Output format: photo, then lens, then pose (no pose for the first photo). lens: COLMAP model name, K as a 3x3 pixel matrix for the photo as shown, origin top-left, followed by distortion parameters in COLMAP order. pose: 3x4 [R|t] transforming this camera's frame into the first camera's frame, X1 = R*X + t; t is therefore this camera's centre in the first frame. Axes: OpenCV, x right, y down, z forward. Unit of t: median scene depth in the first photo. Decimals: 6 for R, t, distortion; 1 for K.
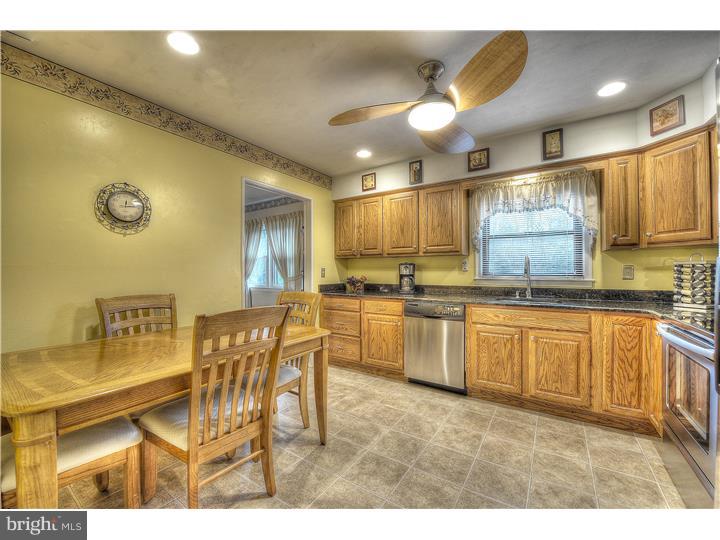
lens RADIAL K [[288.5, 0, 360.5], [0, 288.5, 270.6], [0, 0, 1]] dist [-0.018384, -0.001717]
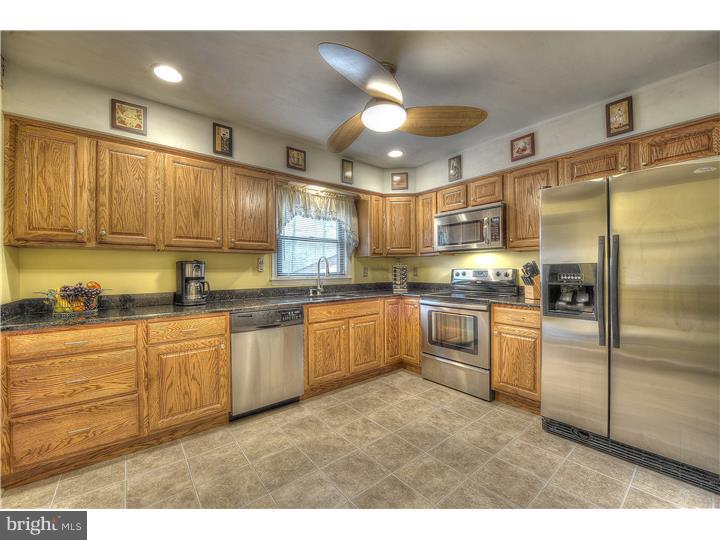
lens RADIAL K [[288.5, 0, 361.5], [0, 288.5, 271.5], [0, 0, 1]] dist [-0.018384, -0.001717]
pose [[0.290220, -0.003640, 0.956953, -0.511080], [0.006589, 0.999977, 0.001805, 0.001723], [-0.956937, 0.005782, 0.290237, 0.539990]]
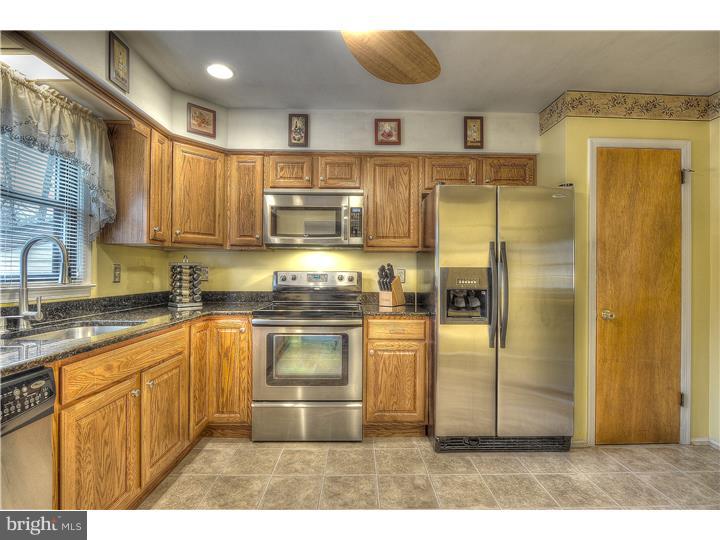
lens RADIAL K [[351.4, 0, 362.9], [0, 351.4, 270.4], [0, 0, 1]] dist [-0.008649, -0.002249]
pose [[-0.577682, 0.004211, 0.816251, -0.217821], [-0.005828, 0.999940, -0.009283, 0.002993], [-0.816241, -0.010120, -0.577623, 0.948437]]
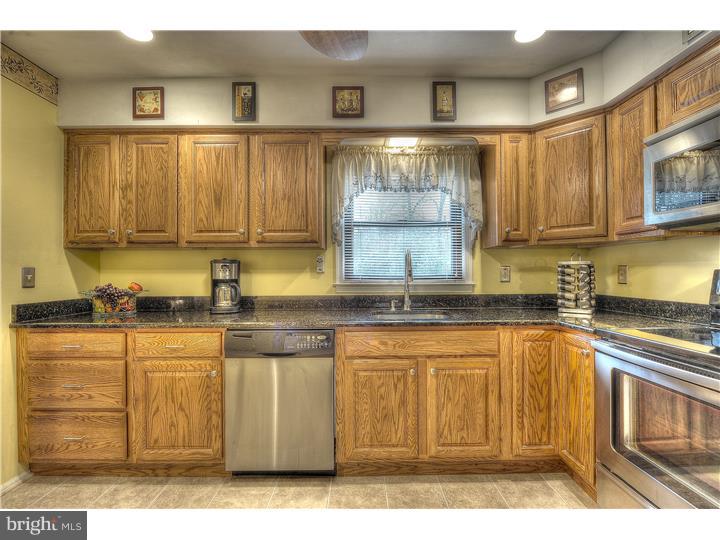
lens RADIAL K [[323.8, 0, 362.8], [0, 323.8, 269.9], [0, 0, 1]] dist [-0.009902, -0.002526]
pose [[0.823125, 0.002155, 0.567856, 0.025961], [0.002435, 0.999970, -0.007324, -0.000070], [-0.567855, 0.007412, 0.823095, 0.412590]]
